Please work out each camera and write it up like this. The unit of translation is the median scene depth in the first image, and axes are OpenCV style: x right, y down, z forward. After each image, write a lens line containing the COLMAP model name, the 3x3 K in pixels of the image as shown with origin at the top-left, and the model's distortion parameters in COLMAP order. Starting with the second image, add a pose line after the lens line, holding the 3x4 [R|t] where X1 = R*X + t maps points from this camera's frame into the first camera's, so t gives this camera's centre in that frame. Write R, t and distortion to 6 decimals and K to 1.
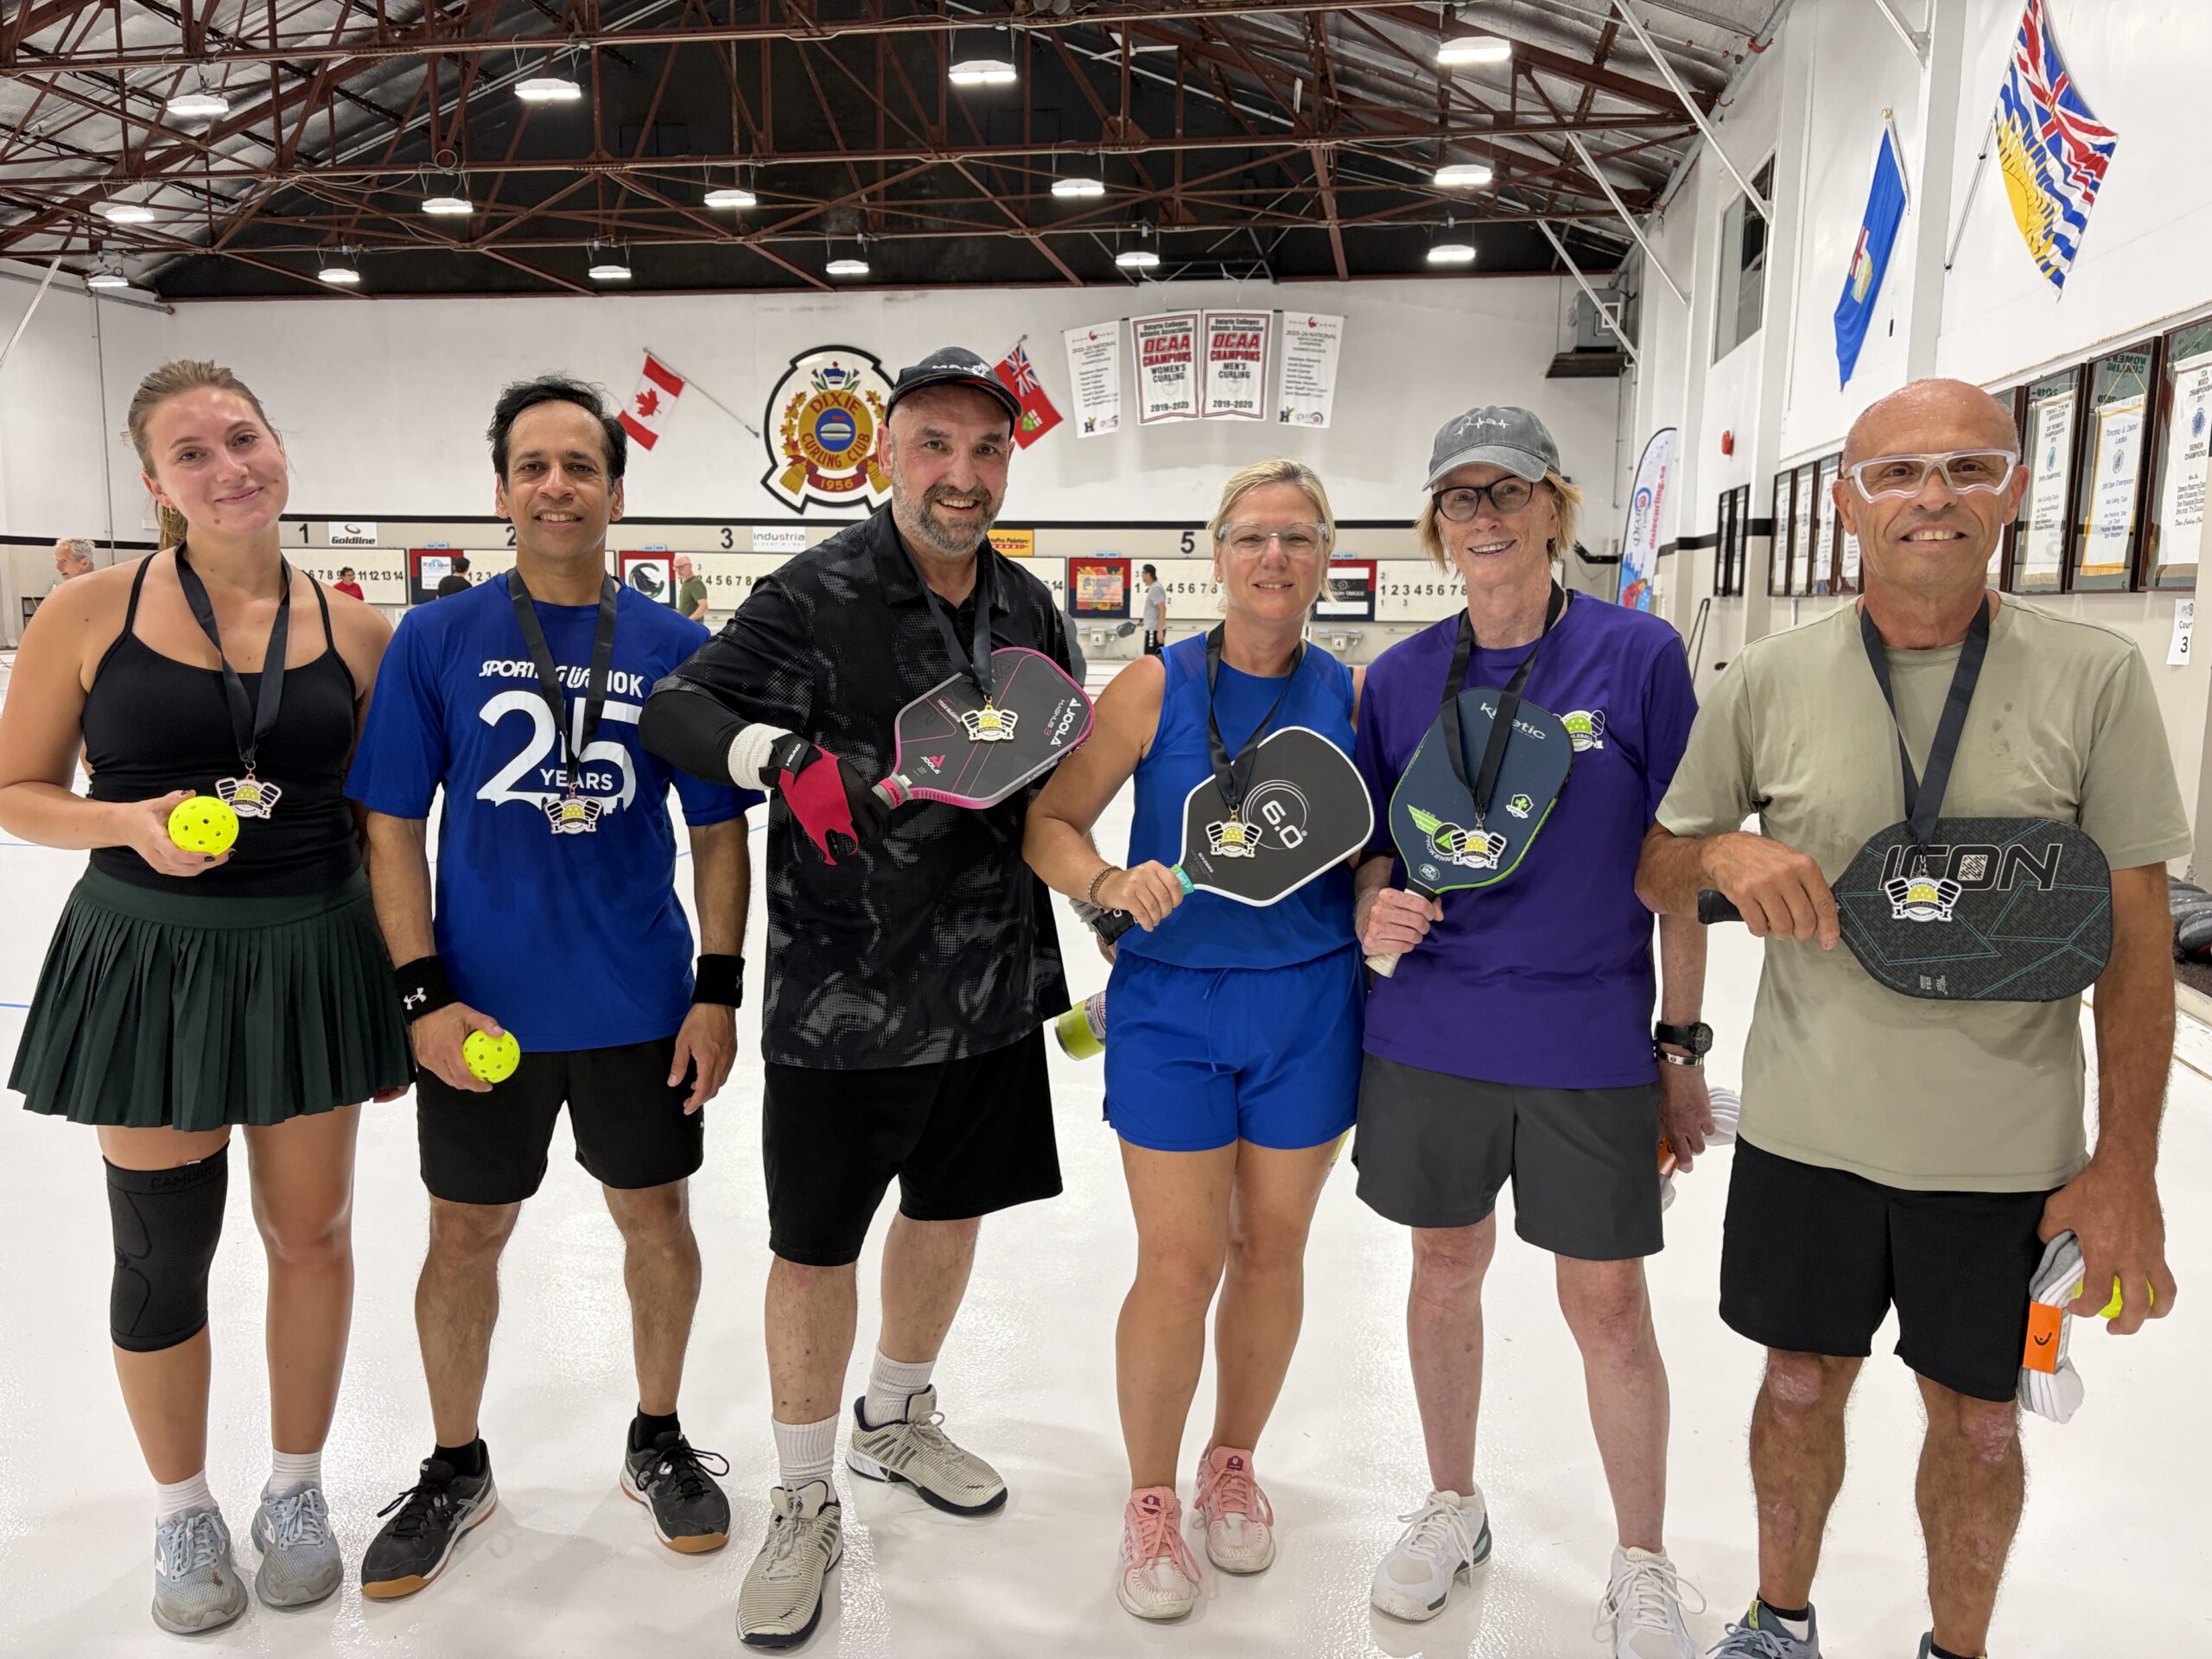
lens RADIAL K [[1664.7, 0, 1100.6], [0, 1664.7, 827.2], [0, 0, 1]] dist [0.019787, -0.022808]
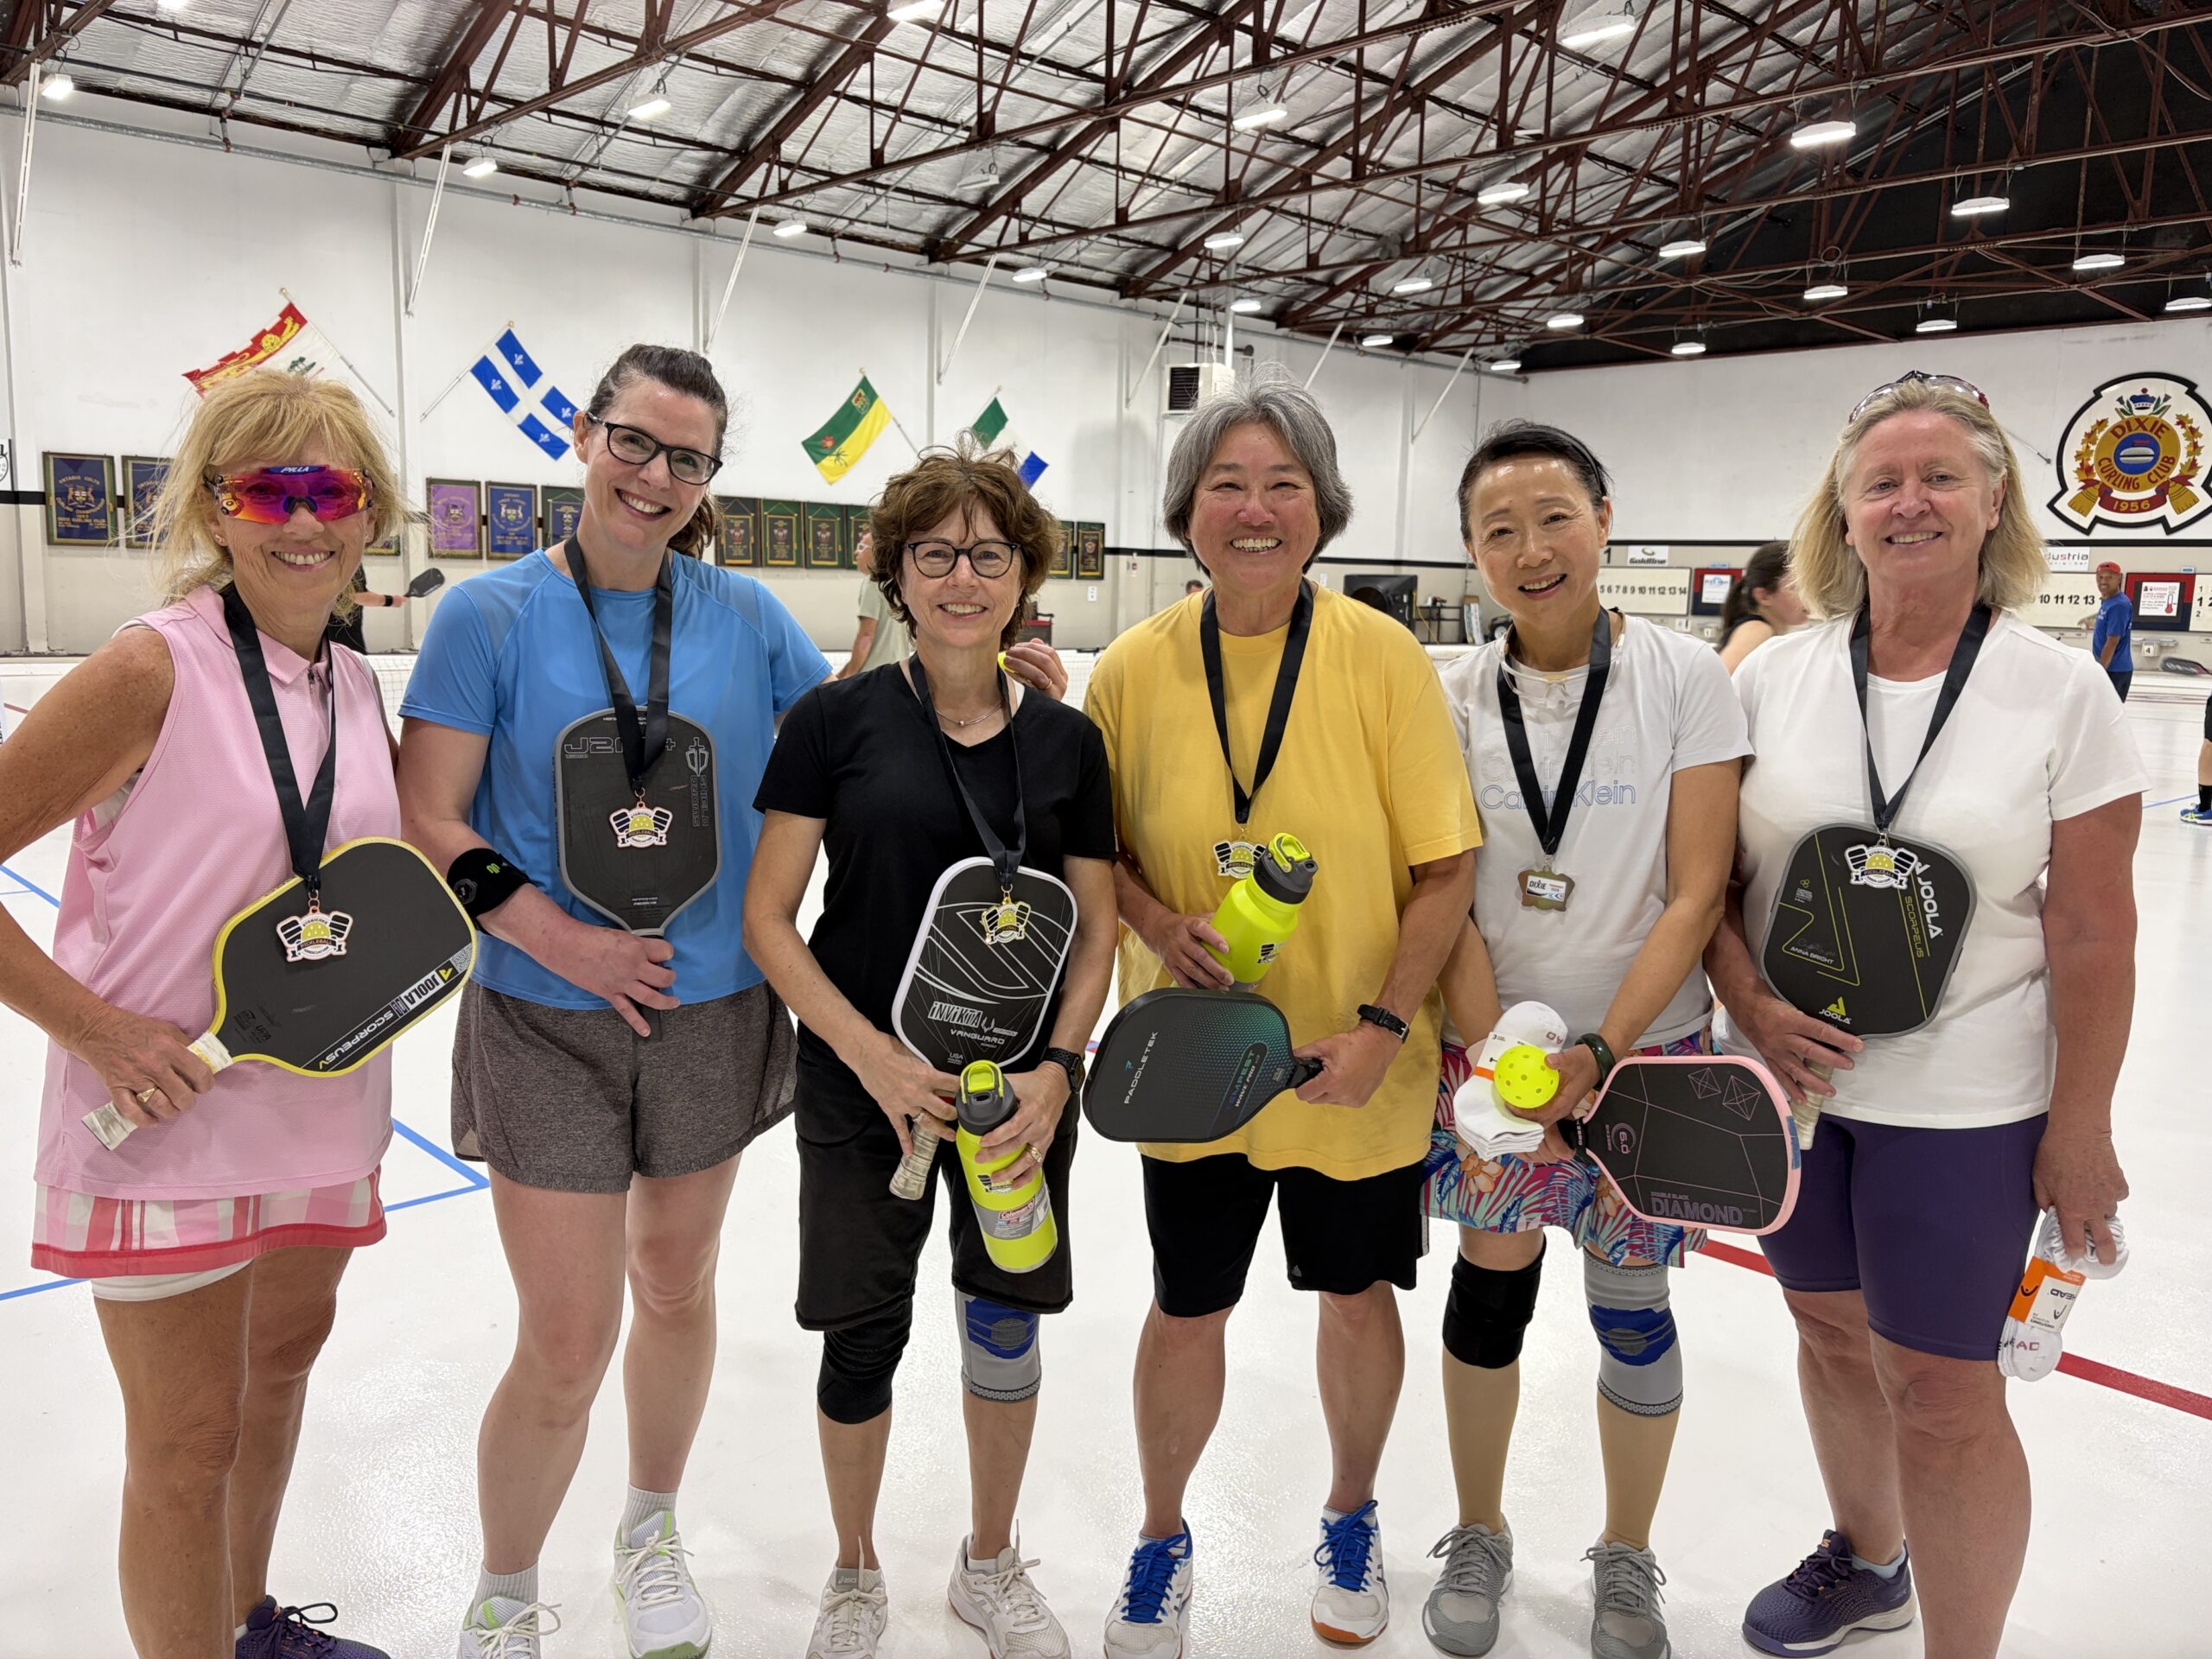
lens RADIAL K [[1706.3, 0, 1091.4], [0, 1706.3, 845.1], [0, 0, 1]] dist [0.042126, -0.029363]
pose [[0.812190, 0.095006, -0.575605, -0.053365], [-0.095666, 0.994984, 0.029239, 0.042818], [0.575496, 0.031318, 0.817205, -0.297003]]
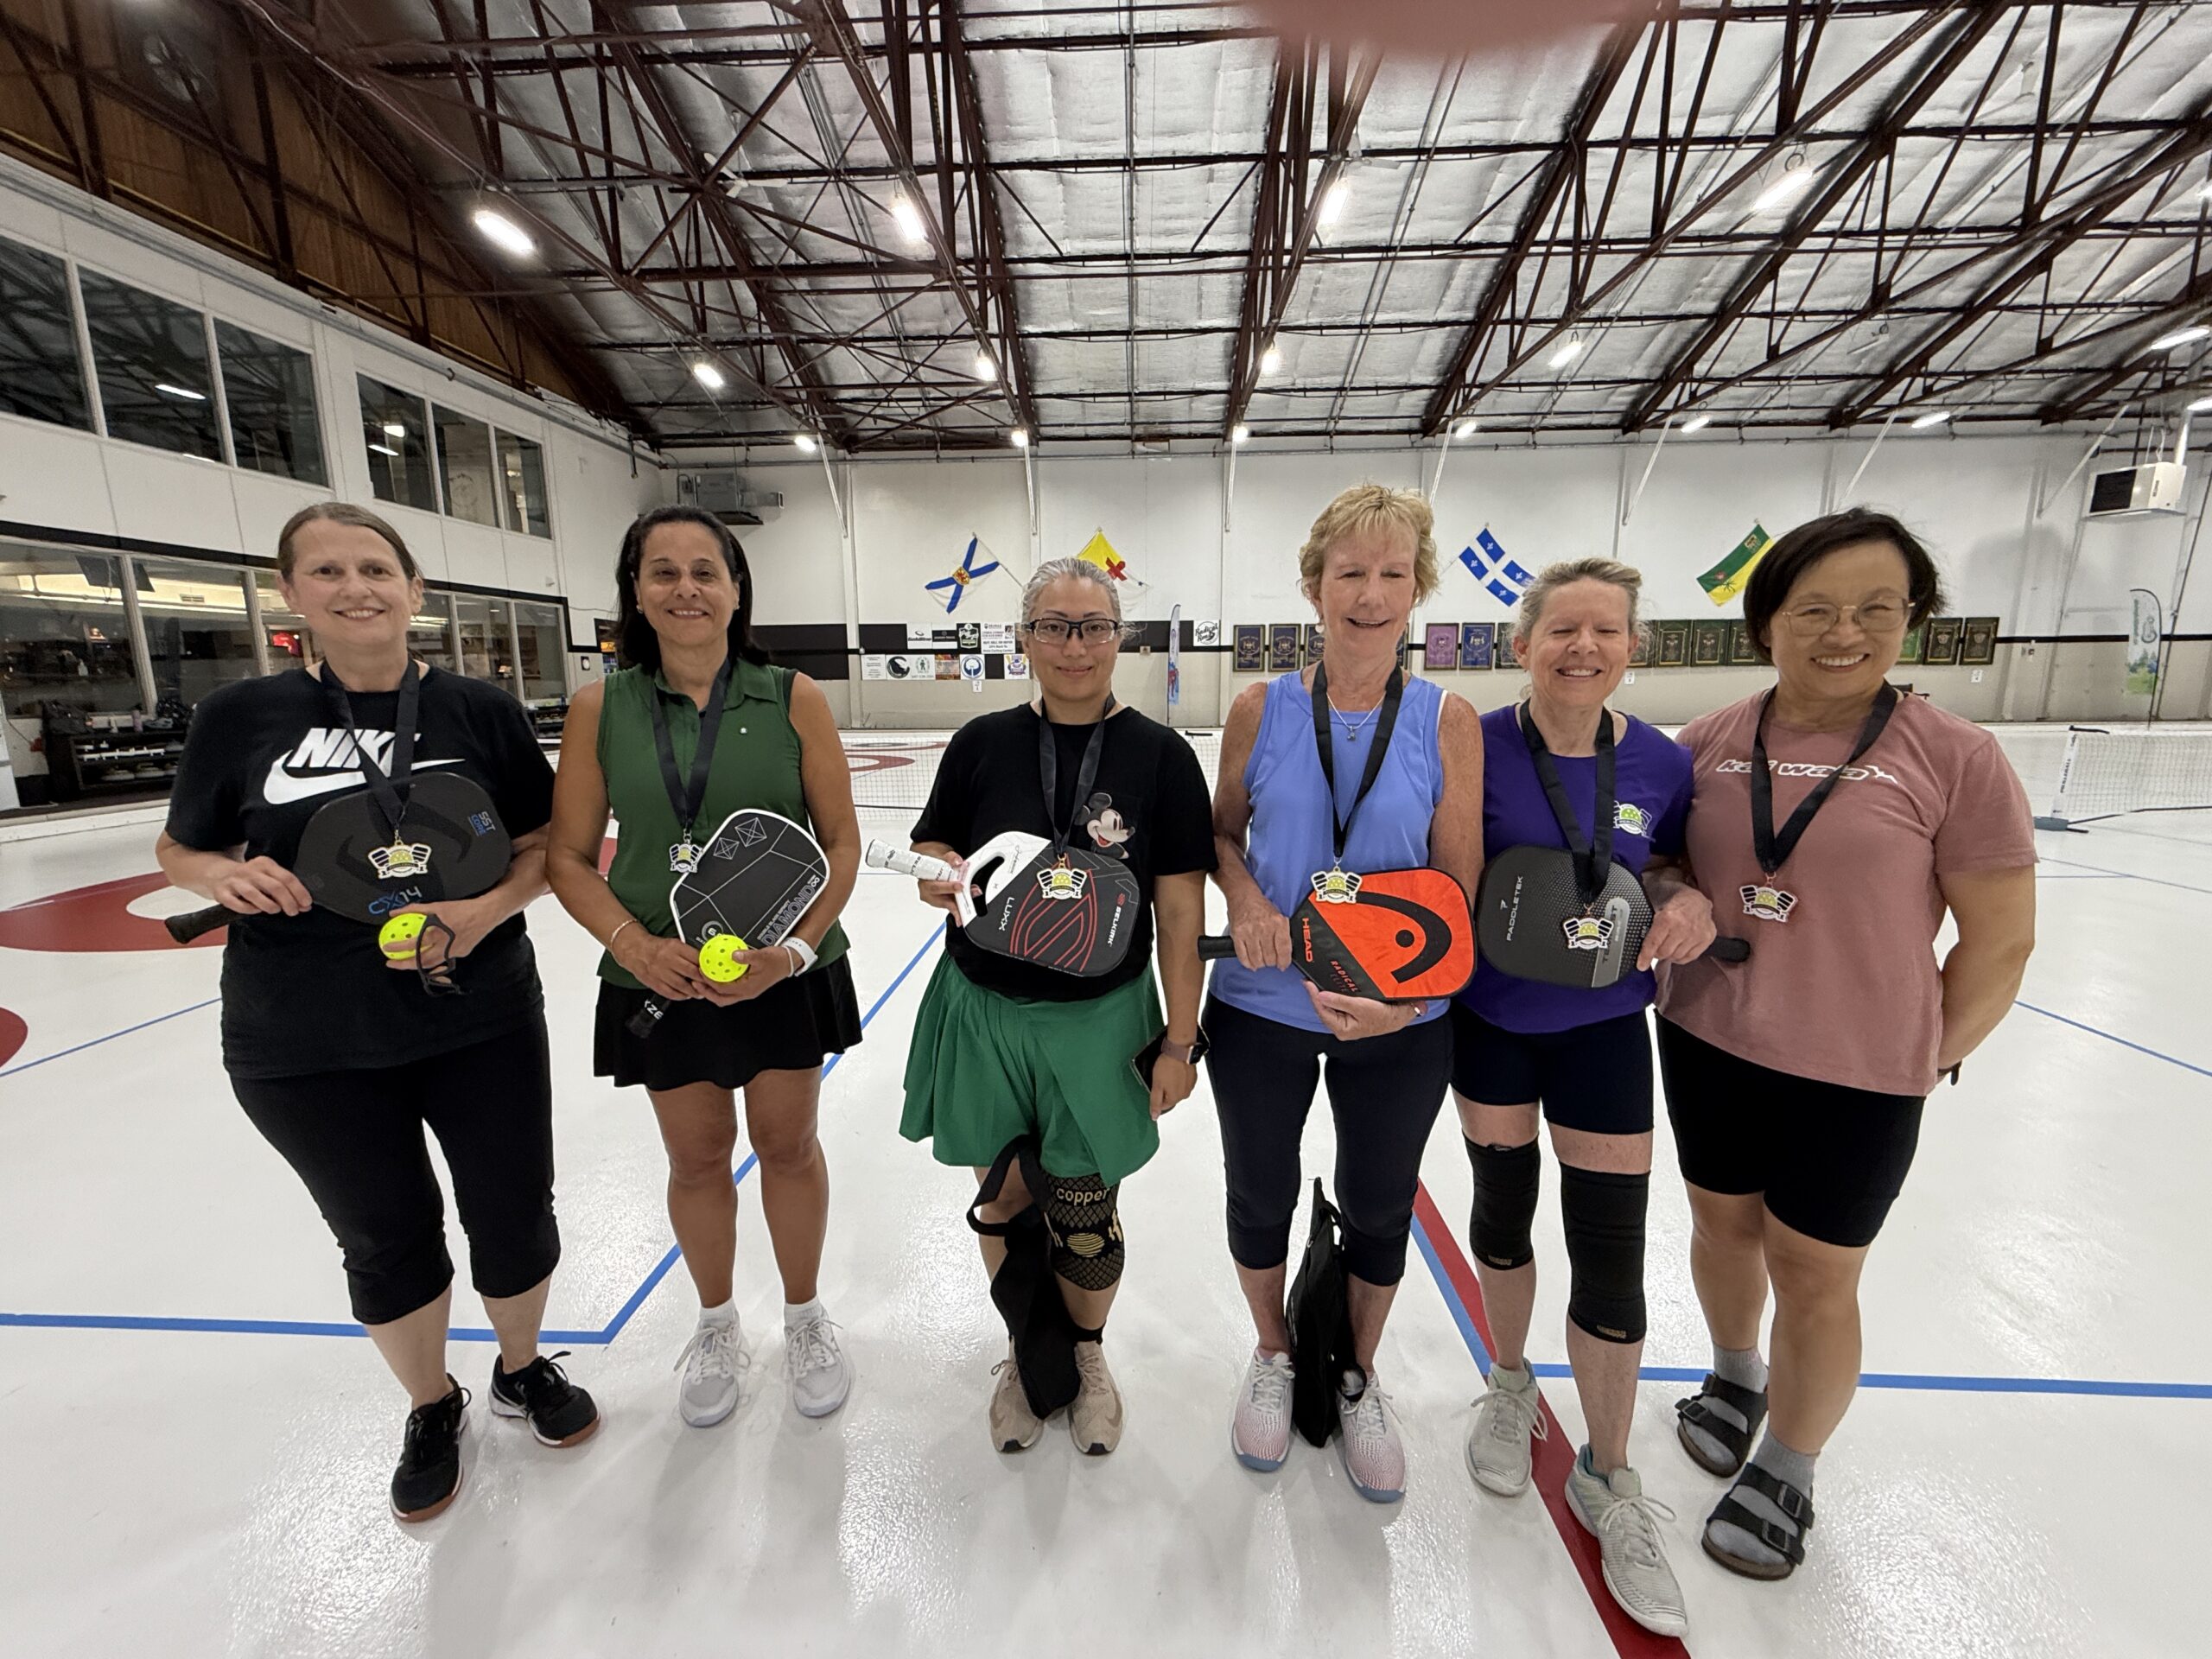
lens RADIAL K [[881.3, 0, 1106.6], [0, 881.3, 828.9], [0, 0, 1]] dist [-0.002534, 0.001658]
pose [[0.151607, 0.152365, -0.976627, -0.126021], [-0.124563, 0.983116, 0.134041, 0.019502], [0.980561, 0.101330, 0.168027, -0.151669]]
